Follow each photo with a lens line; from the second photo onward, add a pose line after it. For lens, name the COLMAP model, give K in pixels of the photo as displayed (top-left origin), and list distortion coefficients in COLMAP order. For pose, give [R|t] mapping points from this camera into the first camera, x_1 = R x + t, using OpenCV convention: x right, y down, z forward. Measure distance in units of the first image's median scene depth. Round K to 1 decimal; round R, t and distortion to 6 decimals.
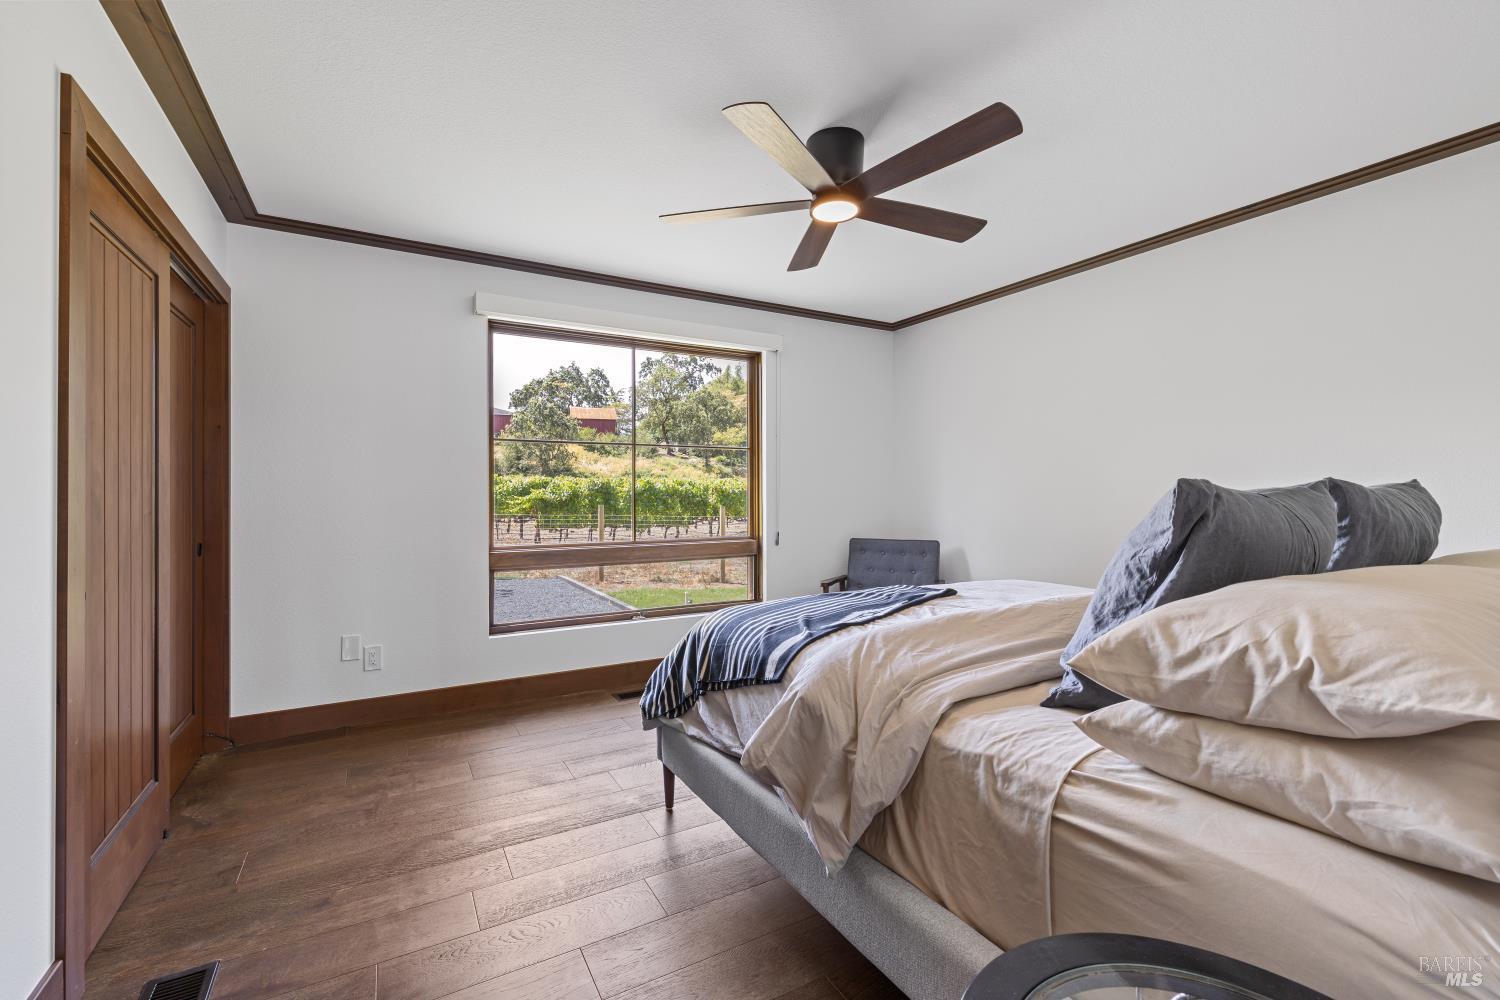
lens RADIAL K [[628.2, 0, 735.8], [0, 628.2, 491.8], [0, 0, 1]] dist [0.002040, 0.000115]
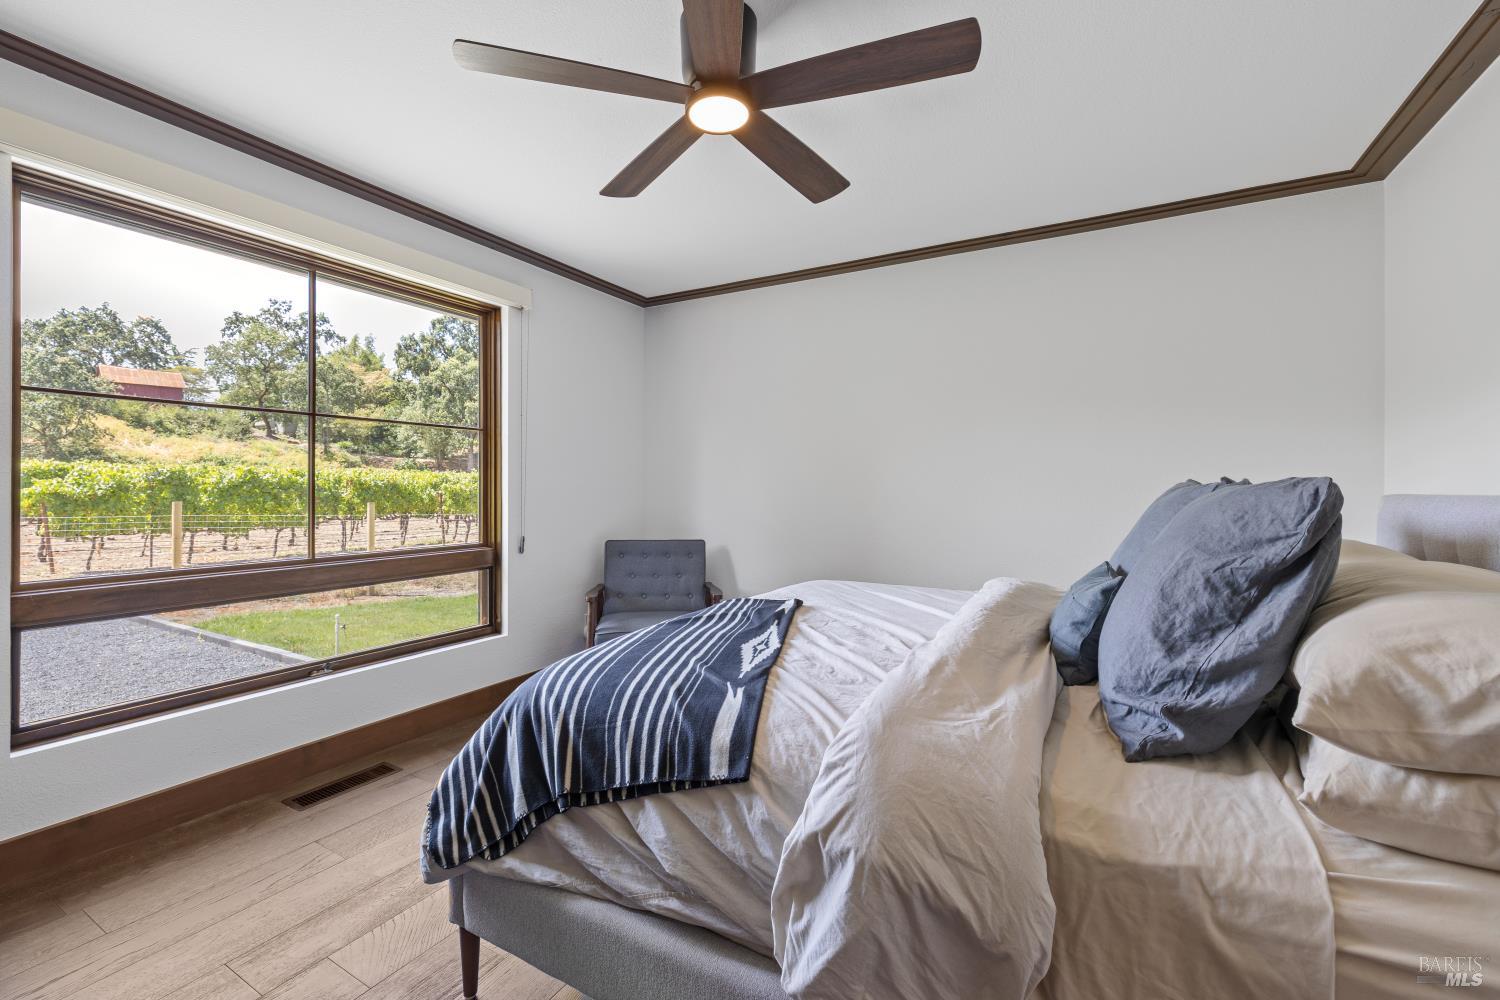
lens RADIAL K [[630.8, 0, 734.6], [0, 630.8, 484.6], [0, 0, 1]] dist [-0.000215, -0.000299]
pose [[0.860685, 0.005196, 0.509111, -0.108408], [-0.004816, 0.999986, -0.002065, -0.001486], [-0.509115, -0.000675, 0.860698, 0.177153]]
